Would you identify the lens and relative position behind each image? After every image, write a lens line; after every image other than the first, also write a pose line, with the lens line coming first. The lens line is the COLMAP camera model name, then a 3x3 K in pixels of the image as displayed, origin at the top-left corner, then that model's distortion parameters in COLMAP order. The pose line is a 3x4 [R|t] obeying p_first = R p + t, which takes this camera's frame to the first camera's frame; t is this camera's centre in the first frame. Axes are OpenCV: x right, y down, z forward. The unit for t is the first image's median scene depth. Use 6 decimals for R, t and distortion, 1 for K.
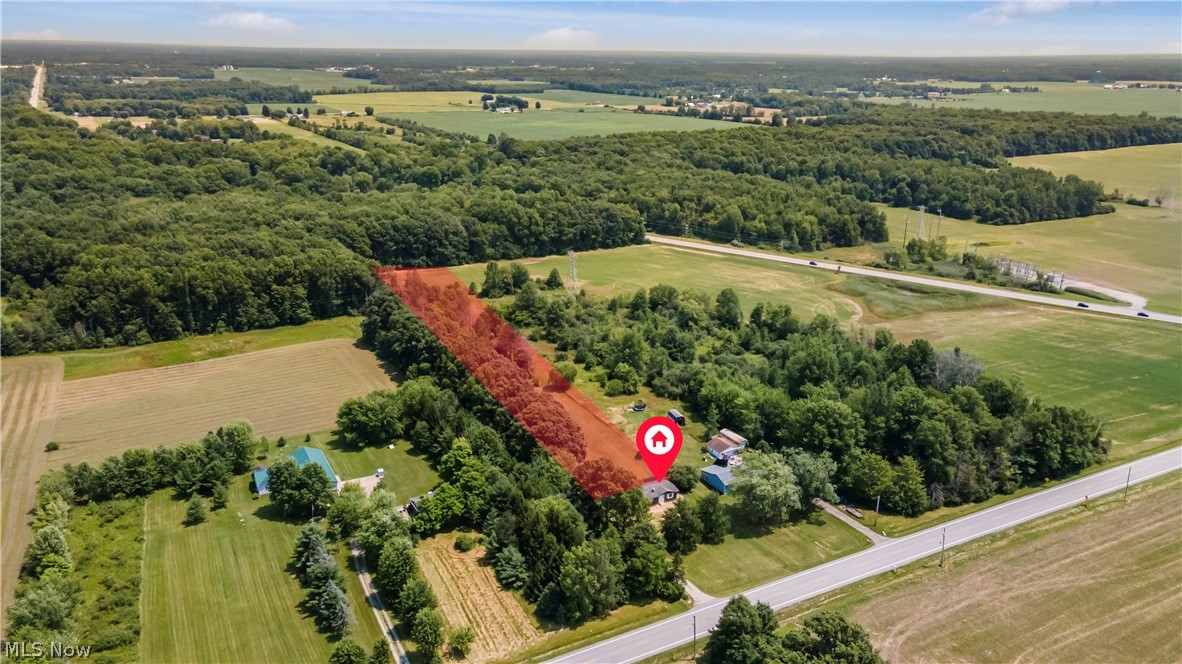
lens RADIAL K [[849.7, 0, 591.0], [0, 849.7, 332.0], [0, 0, 1]] dist [0.034371, 0.007710]
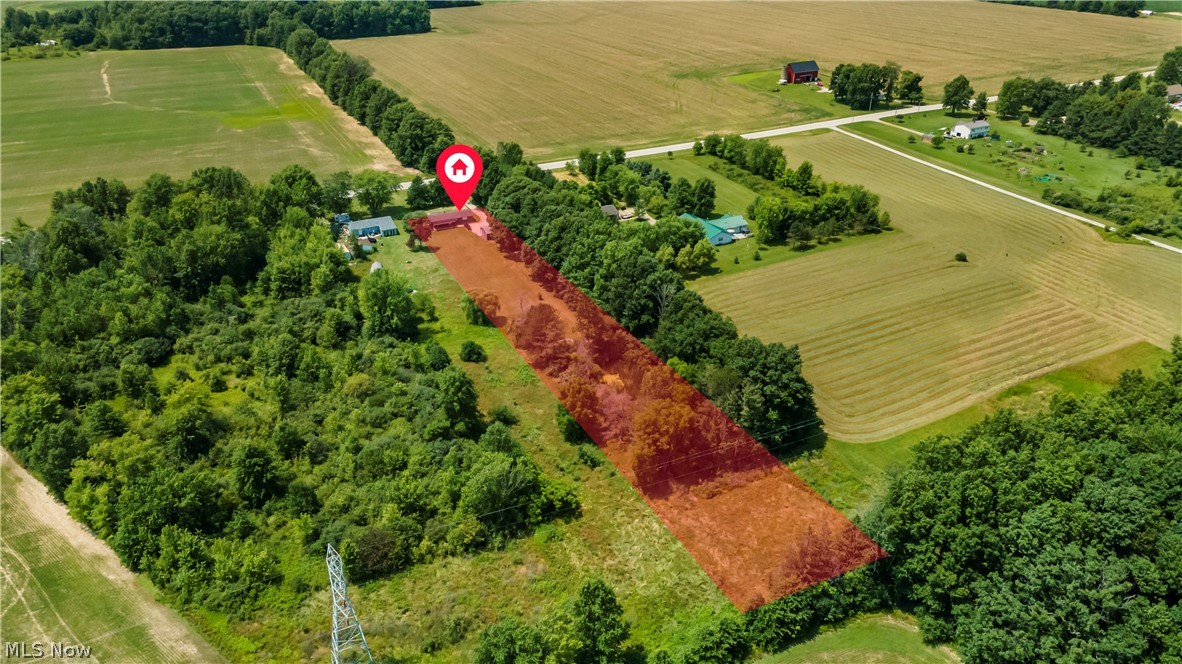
lens RADIAL K [[849.7, 0, 591.0], [0, 849.7, 332.0], [0, 0, 1]] dist [0.034371, 0.007710]
pose [[-0.998844, -0.025763, 0.040592, -0.149664], [0.011163, 0.696946, 0.717037, -0.450287], [-0.046763, 0.716661, -0.695853, 1.412248]]
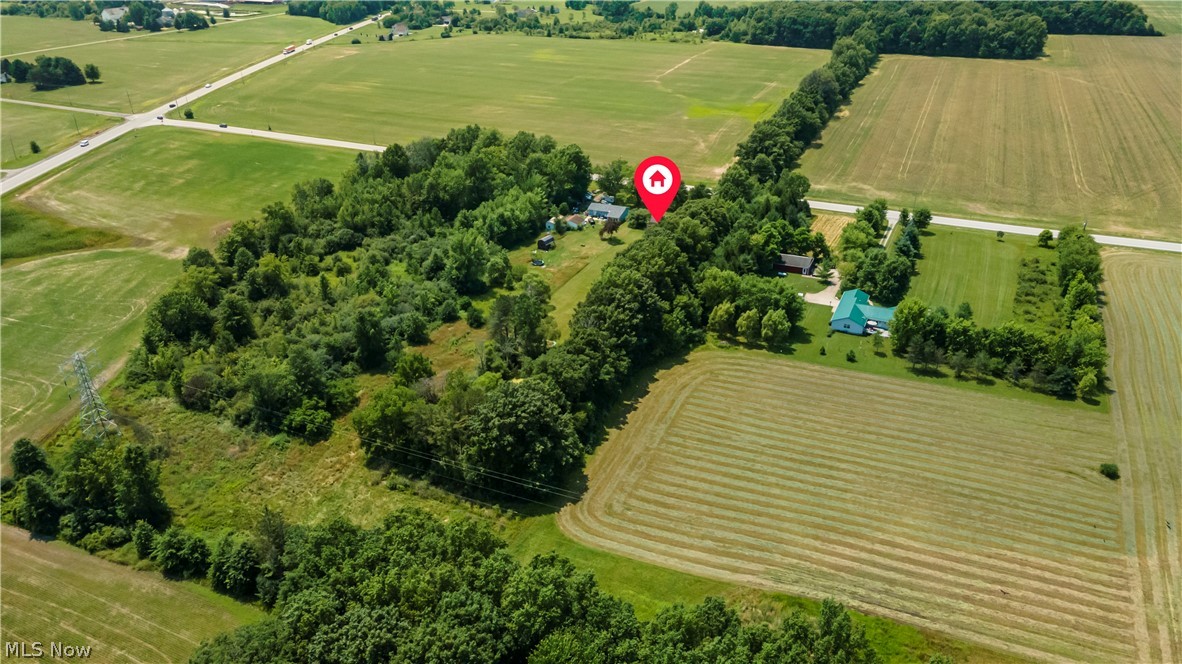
lens RADIAL K [[849.7, 0, 591.0], [0, 849.7, 332.0], [0, 0, 1]] dist [0.034371, 0.007710]
pose [[-0.606606, -0.366616, 0.705423, -0.632405], [0.247901, 0.755851, 0.605999, -0.389121], [-0.755364, 0.542477, -0.367620, 1.173105]]
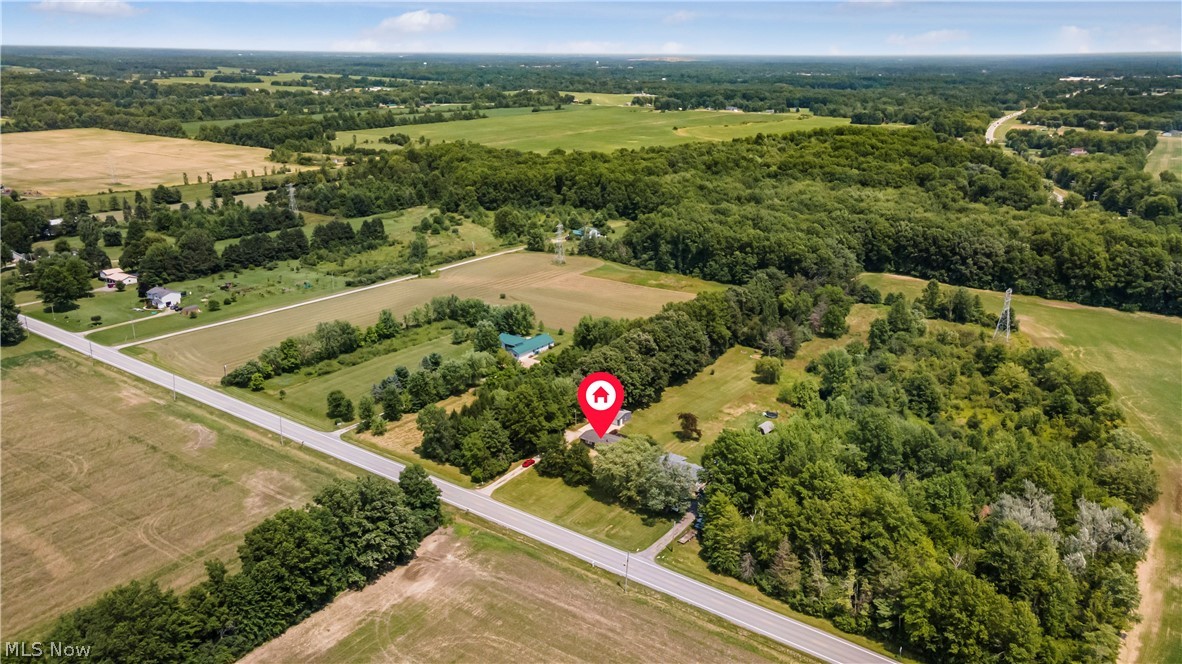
lens RADIAL K [[849.7, 0, 591.0], [0, 849.7, 332.0], [0, 0, 1]] dist [0.034371, 0.007710]
pose [[0.429021, 0.274877, -0.860455, 0.687170], [-0.285010, 0.945108, 0.159814, -0.088482], [0.857152, 0.176675, 0.483814, 0.268435]]
